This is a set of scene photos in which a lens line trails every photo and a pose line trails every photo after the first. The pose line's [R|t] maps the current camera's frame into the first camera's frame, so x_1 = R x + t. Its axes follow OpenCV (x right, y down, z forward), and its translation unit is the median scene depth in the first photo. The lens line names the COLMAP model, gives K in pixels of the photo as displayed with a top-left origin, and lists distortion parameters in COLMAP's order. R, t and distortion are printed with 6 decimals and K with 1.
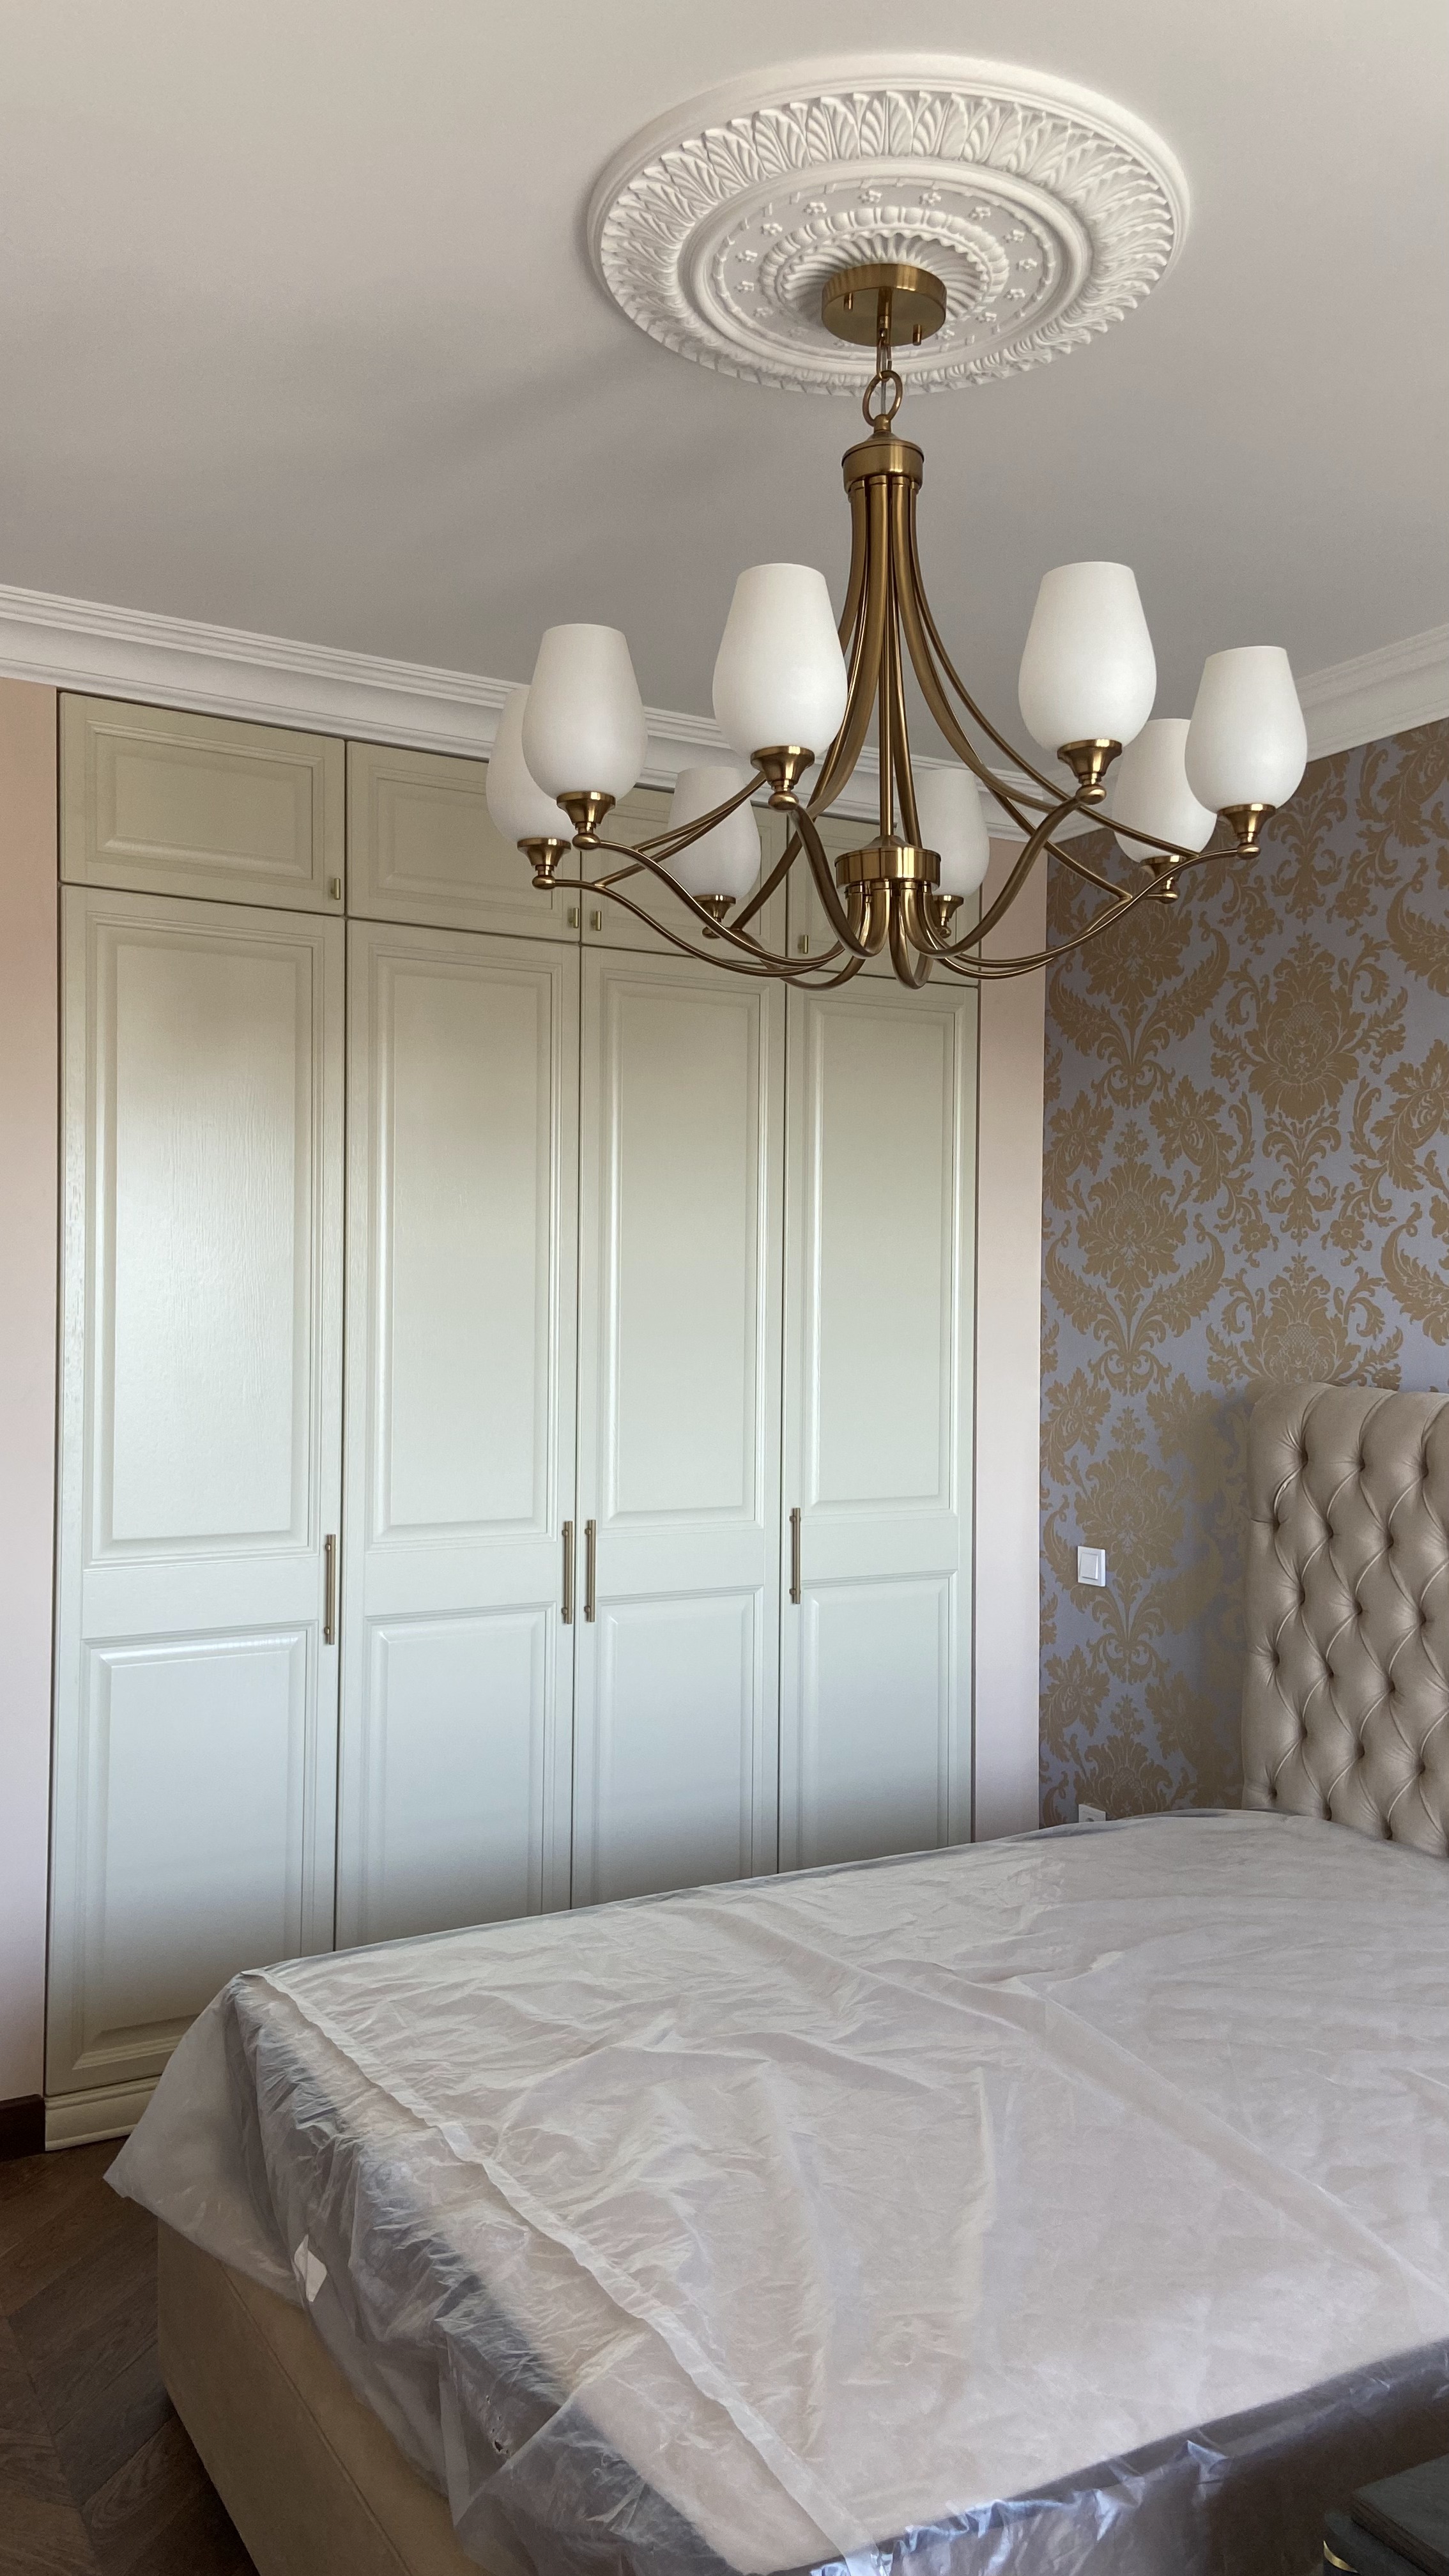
lens RADIAL K [[1929.8, 0, 724.7], [0, 1929.8, 1326.4], [0, 0, 1]] dist [0.116529, -0.125412]
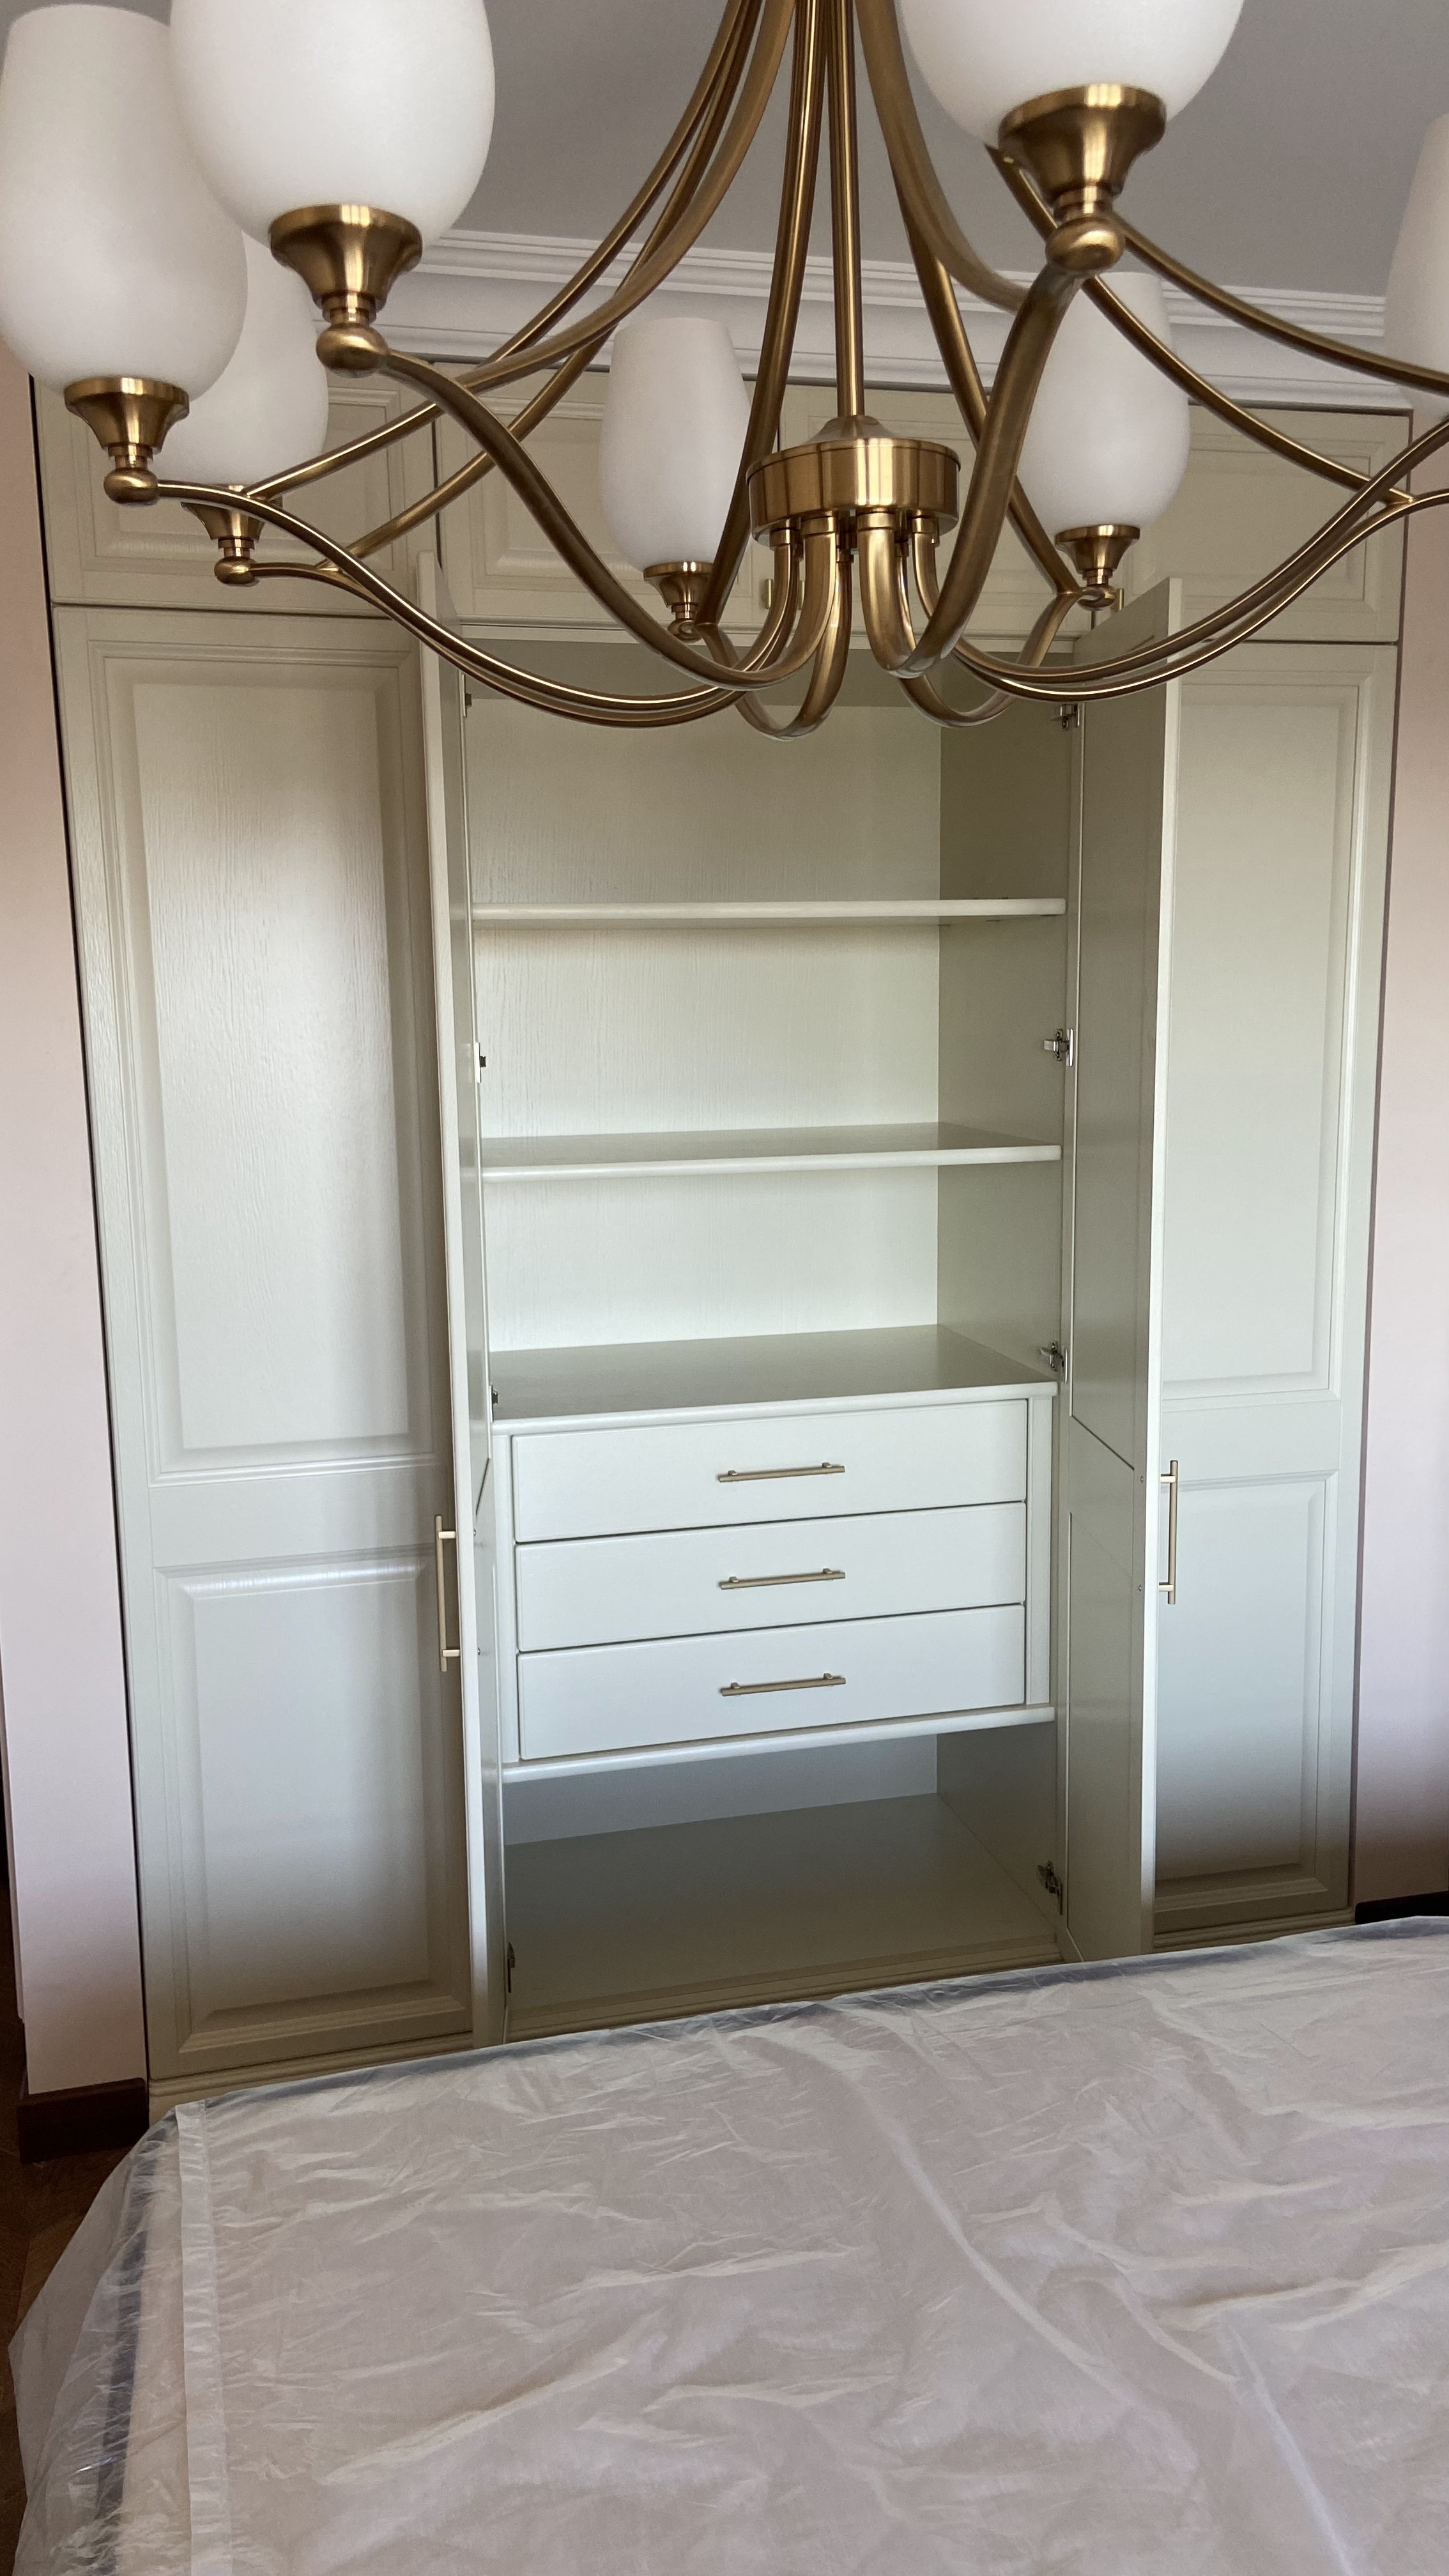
lens RADIAL K [[1929.8, 0, 724.7], [0, 1929.8, 1326.4], [0, 0, 1]] dist [0.116529, -0.125412]
pose [[0.962047, 0.023722, -0.271852, 0.194018], [0.020356, 0.987200, 0.158183, -0.103737], [0.272124, -0.157713, 0.949250, 0.479497]]
